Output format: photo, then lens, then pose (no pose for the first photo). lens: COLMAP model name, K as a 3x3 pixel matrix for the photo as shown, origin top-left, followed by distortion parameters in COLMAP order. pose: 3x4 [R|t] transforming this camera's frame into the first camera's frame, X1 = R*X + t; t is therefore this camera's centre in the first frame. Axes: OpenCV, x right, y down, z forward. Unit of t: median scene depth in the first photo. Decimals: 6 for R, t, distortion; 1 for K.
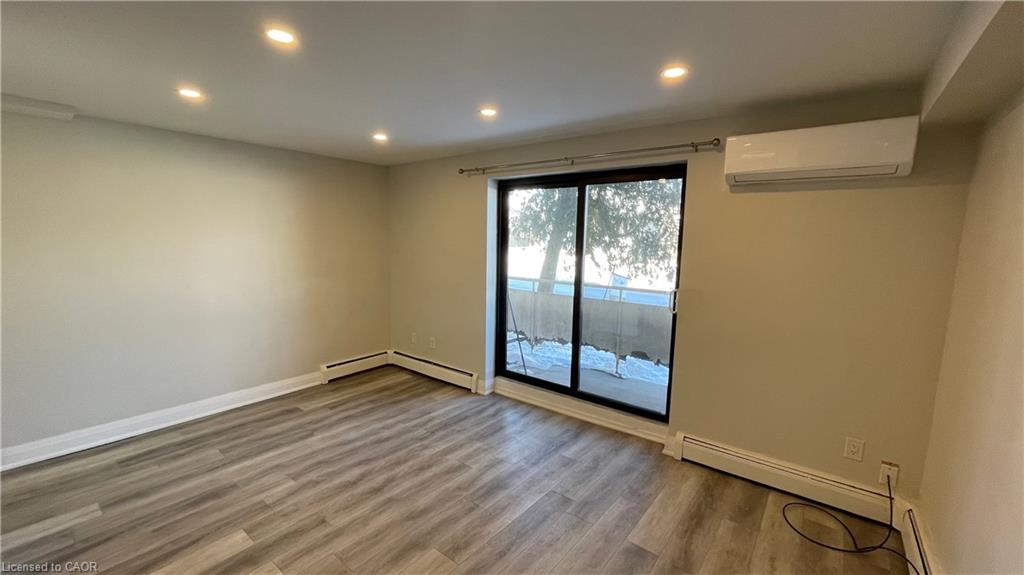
lens RADIAL K [[421.1, 0, 510.1], [0, 421.1, 288.9], [0, 0, 1]] dist [0.013795, 0.000266]
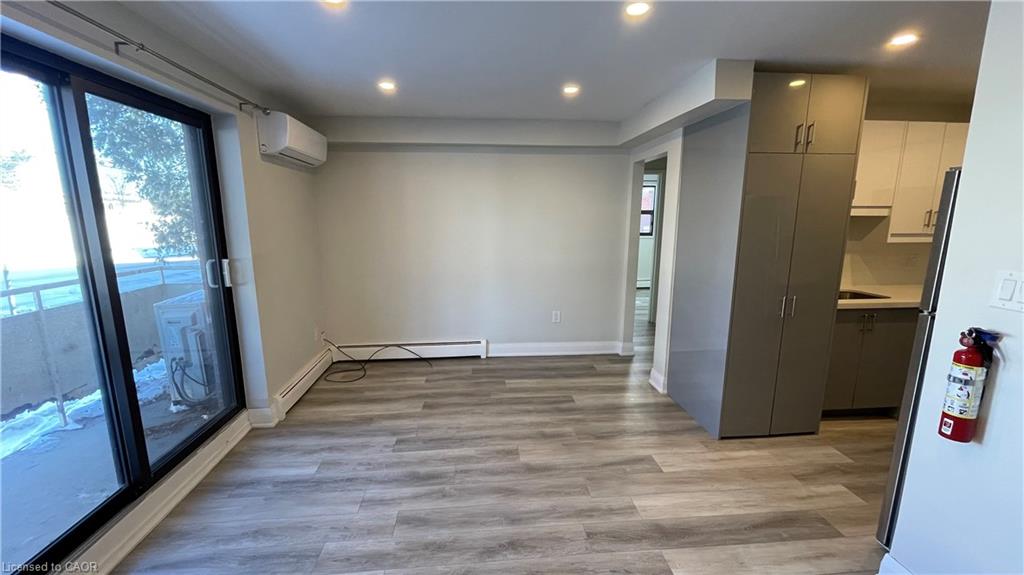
lens RADIAL K [[421.1, 0, 508.6], [0, 421.1, 290.2], [0, 0, 1]] dist [0.013795, 0.000266]
pose [[-0.688327, -0.142242, 0.711318, -0.622457], [0.084579, 0.958161, 0.273448, -0.122643], [-0.720453, 0.248384, -0.647497, 1.111606]]
